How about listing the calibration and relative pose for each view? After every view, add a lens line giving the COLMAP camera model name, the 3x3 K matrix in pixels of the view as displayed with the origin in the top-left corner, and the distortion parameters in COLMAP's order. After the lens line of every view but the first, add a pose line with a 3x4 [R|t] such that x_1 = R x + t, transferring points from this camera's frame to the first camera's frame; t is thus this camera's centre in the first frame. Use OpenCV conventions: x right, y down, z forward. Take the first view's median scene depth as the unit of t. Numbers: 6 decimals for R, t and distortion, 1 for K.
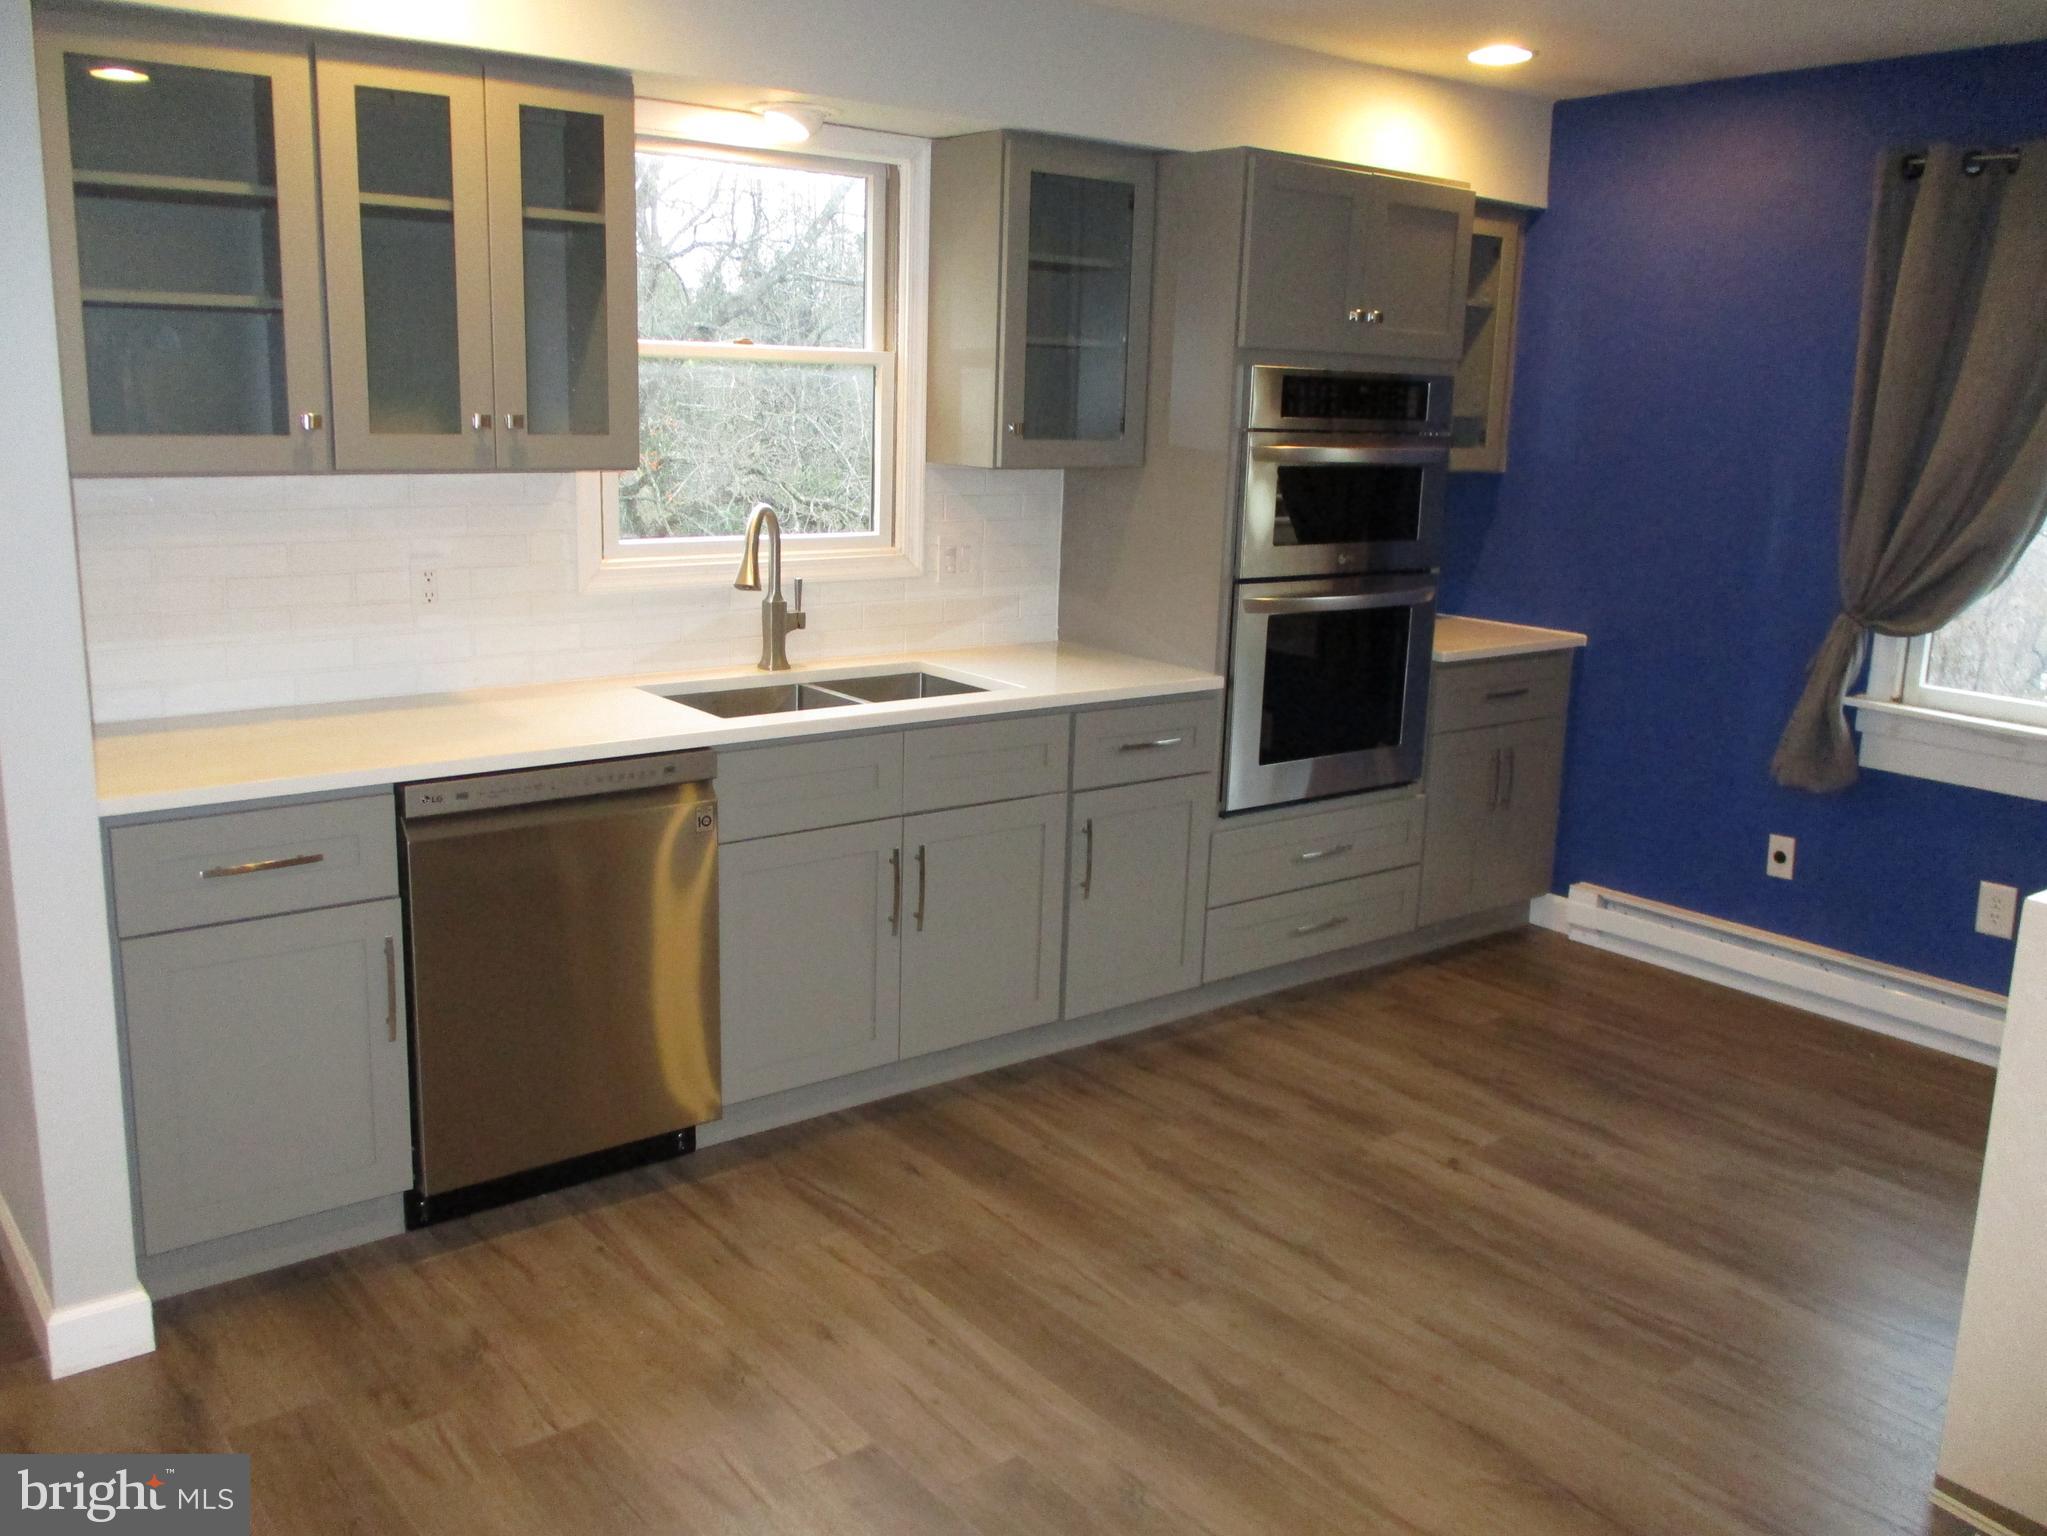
lens RADIAL K [[1708.8, 0, 1023.5], [0, 1708.8, 768.0], [0, 0, 1]] dist [-0.042672, 0.045864]
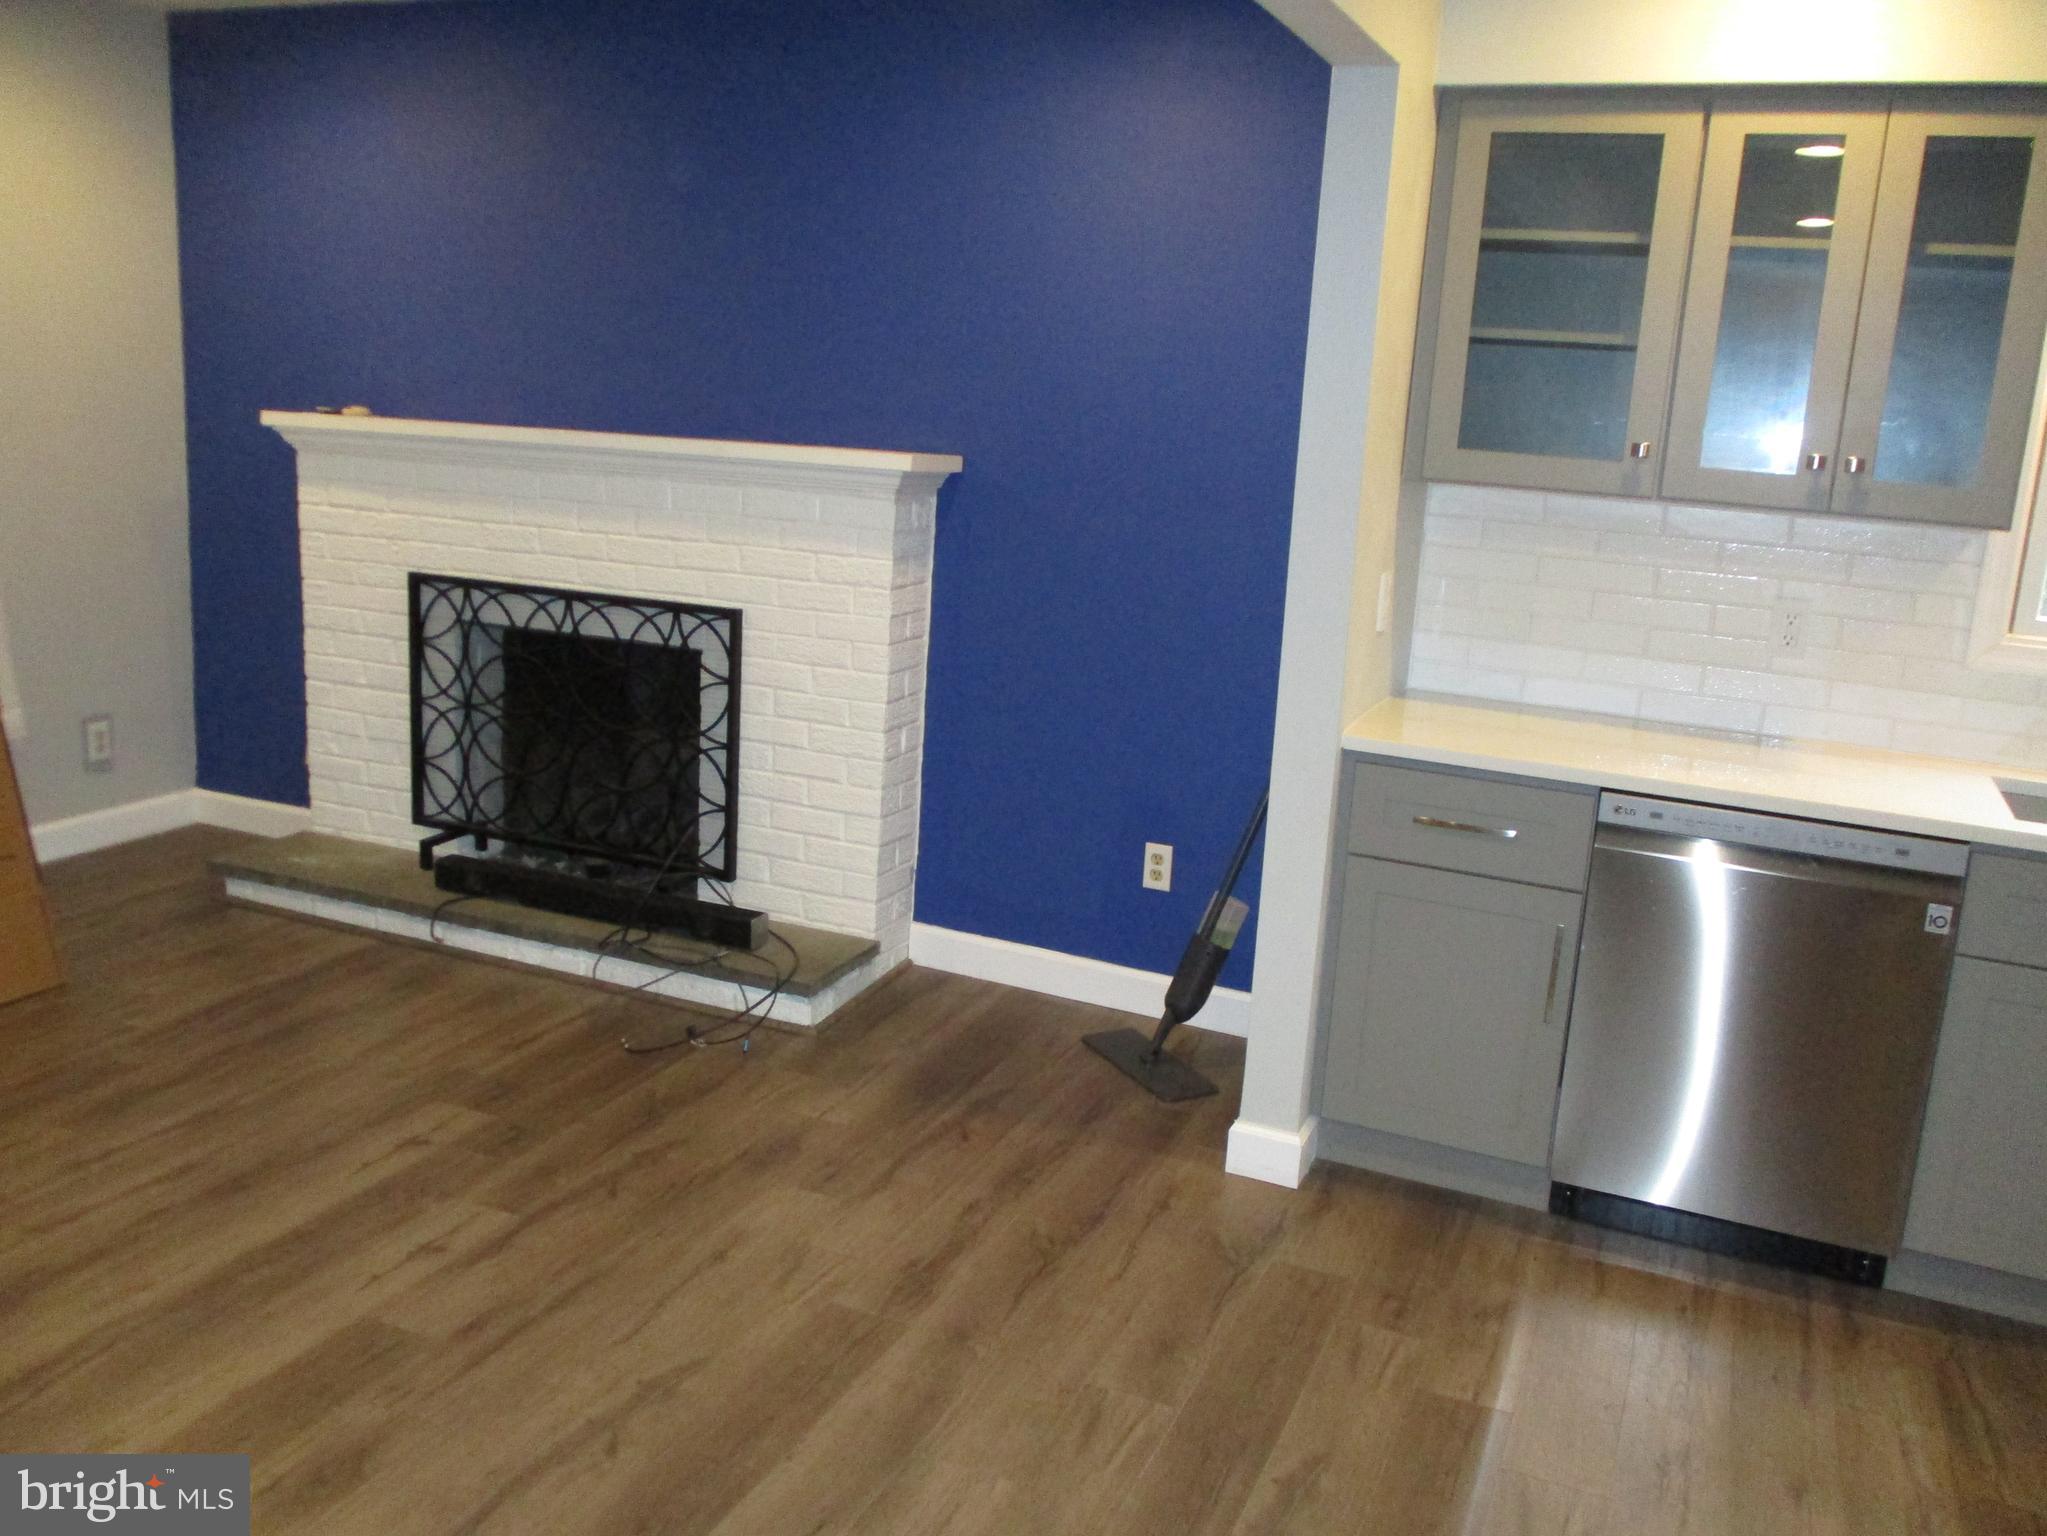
lens RADIAL K [[1708.8, 0, 1023.5], [0, 1708.8, 768.0], [0, 0, 1]] dist [-0.042672, 0.045864]
pose [[0.477081, 0.204790, -0.854666, 0.358249], [-0.244934, 0.964925, 0.094485, -0.014561], [0.844038, 0.164260, 0.510508, 0.150405]]
